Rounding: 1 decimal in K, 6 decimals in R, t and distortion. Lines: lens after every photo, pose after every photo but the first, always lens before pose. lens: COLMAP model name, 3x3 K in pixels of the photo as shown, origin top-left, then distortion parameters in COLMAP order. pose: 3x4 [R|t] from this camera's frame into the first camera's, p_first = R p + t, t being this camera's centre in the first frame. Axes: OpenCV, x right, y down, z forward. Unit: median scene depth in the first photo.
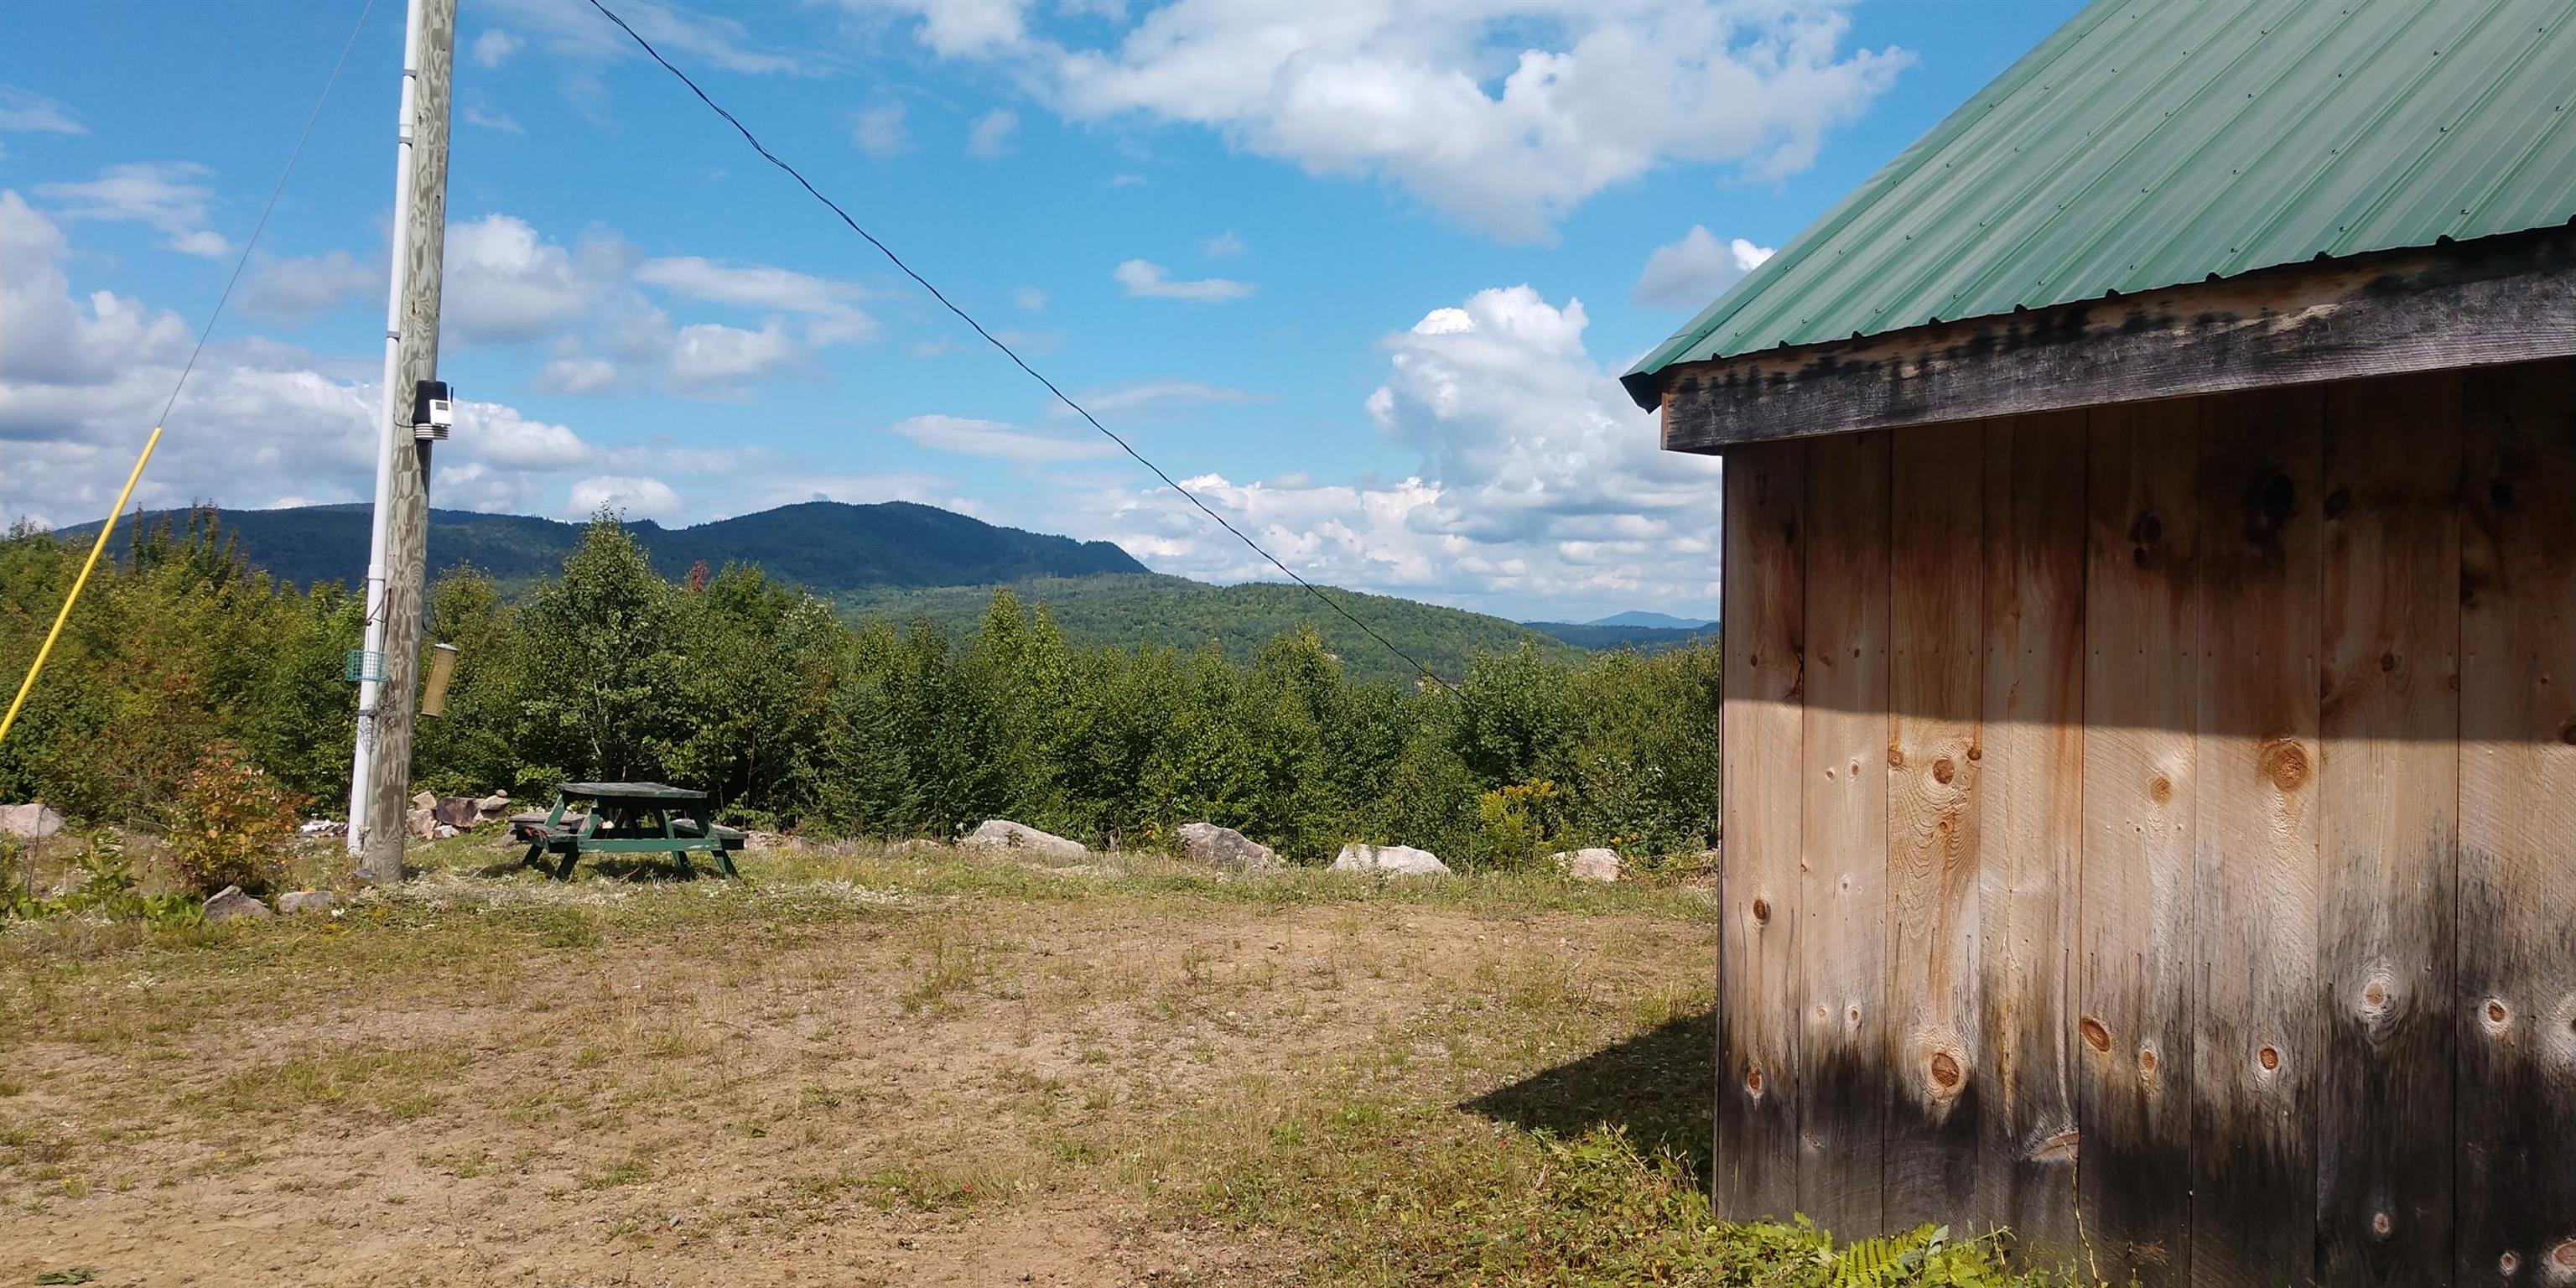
lens RADIAL K [[1973.8, 0, 1308.8], [0, 1973.8, 603.0], [0, 0, 1]] dist [0.012990, 0.017204]
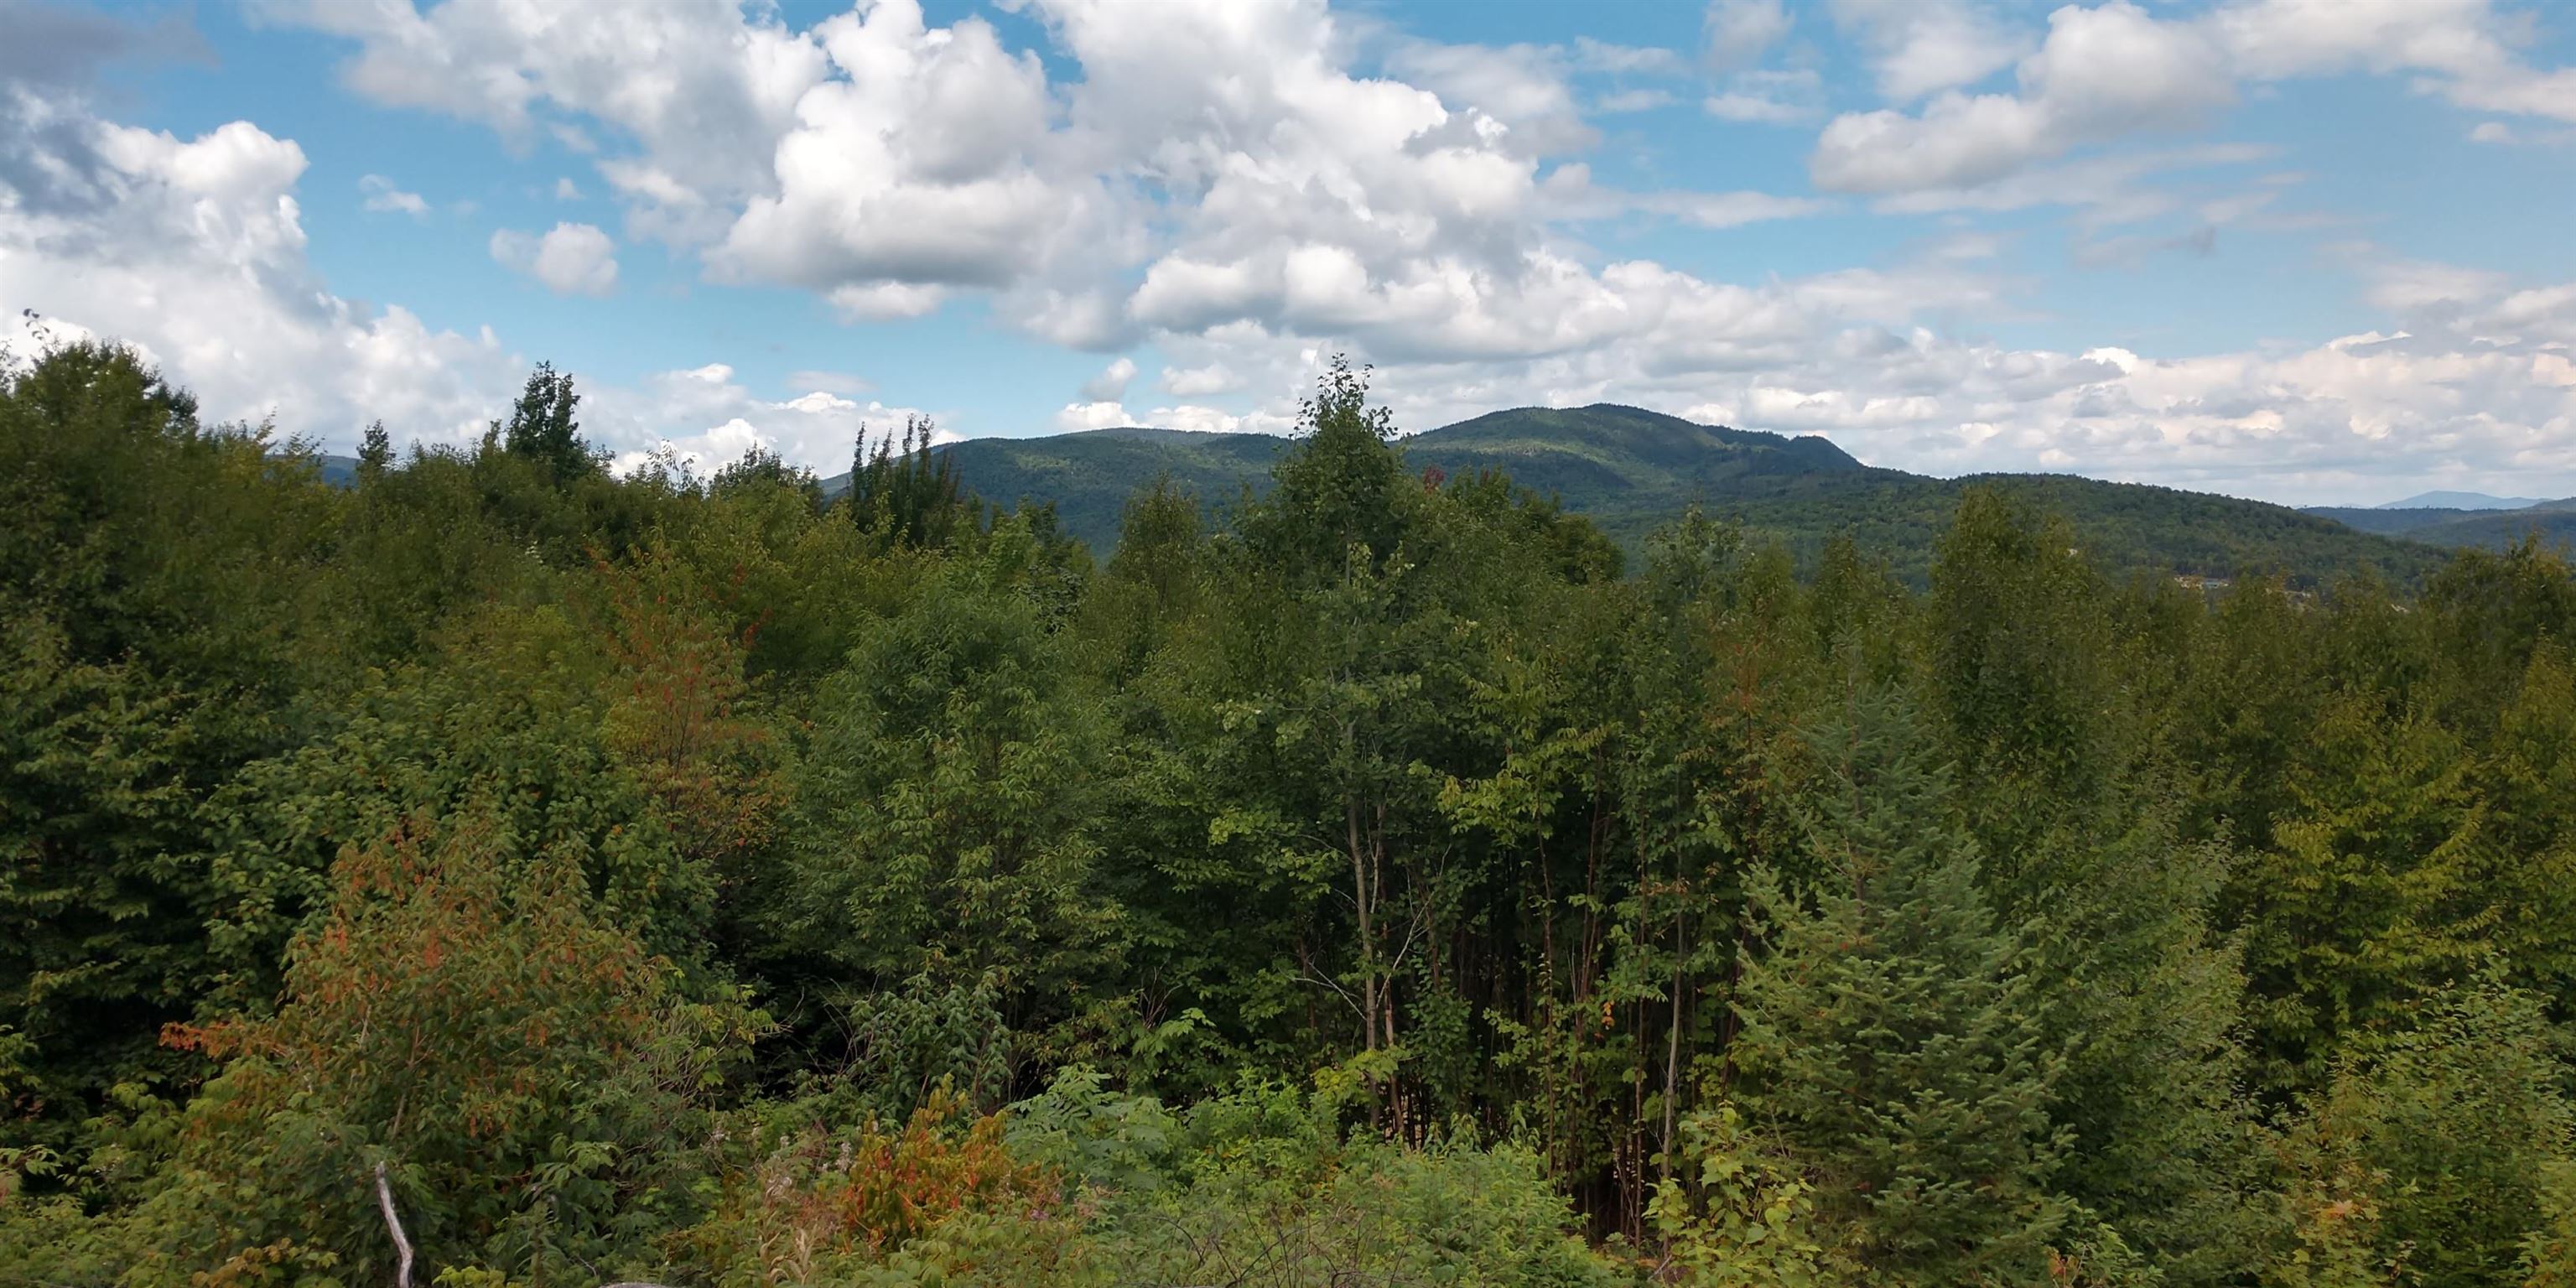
lens RADIAL K [[1973.8, 0, 1299.3], [0, 1973.8, 612.6], [0, 0, 1]] dist [0.012990, 0.017204]
pose [[0.937957, -0.012078, -0.346542, -0.233229], [0.030806, 0.998344, 0.048587, -0.006622], [0.345381, -0.056248, 0.936775, 0.630457]]
